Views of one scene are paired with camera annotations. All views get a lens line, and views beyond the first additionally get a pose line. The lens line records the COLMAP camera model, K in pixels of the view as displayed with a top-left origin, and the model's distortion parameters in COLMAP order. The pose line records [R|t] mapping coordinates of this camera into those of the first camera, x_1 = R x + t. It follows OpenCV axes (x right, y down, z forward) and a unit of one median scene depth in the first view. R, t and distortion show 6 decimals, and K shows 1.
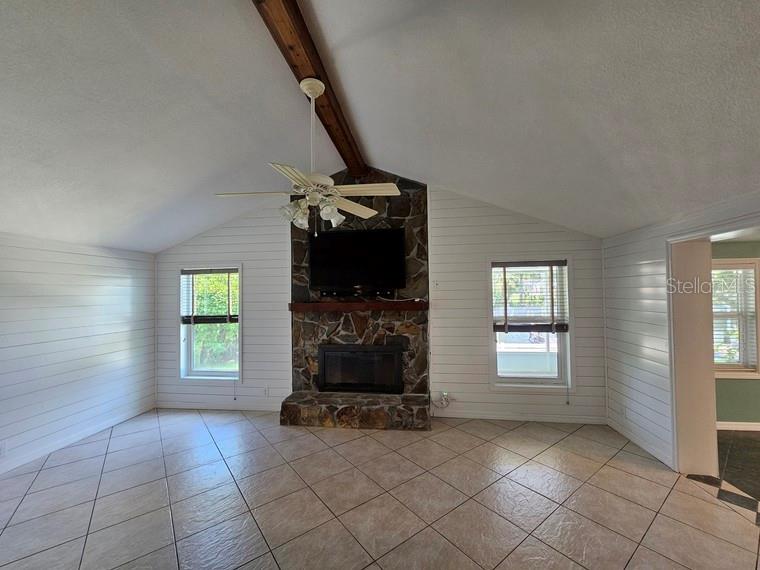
lens RADIAL K [[313.3, 0, 380.0], [0, 313.3, 285.0], [0, 0, 1]] dist [-0.002863, -0.000263]
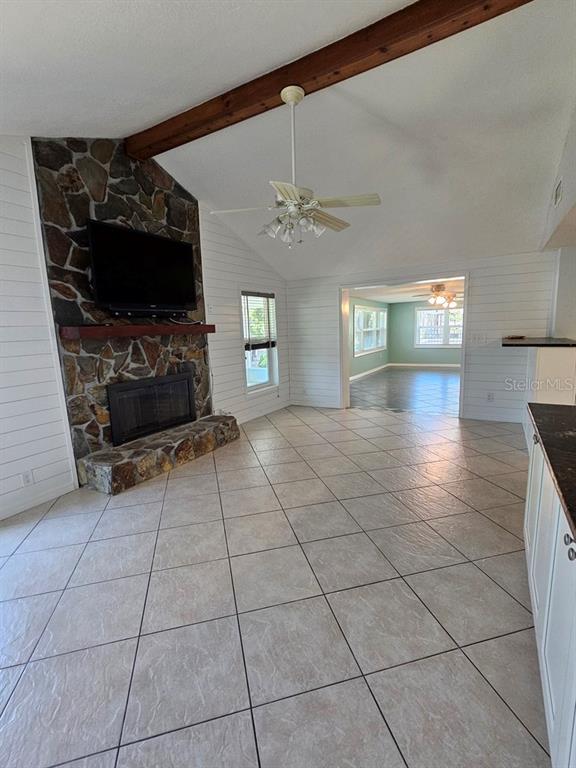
lens RADIAL K [[356.6, 0, 288.0], [0, 356.6, 384.0], [0, 0, 1]] dist [-0.003809, -0.000180]
pose [[0.390227, -0.143146, 0.909523, -0.798052], [0.008897, 0.988380, 0.151740, 0.067425], [-0.920676, -0.051121, 0.386966, 0.300877]]
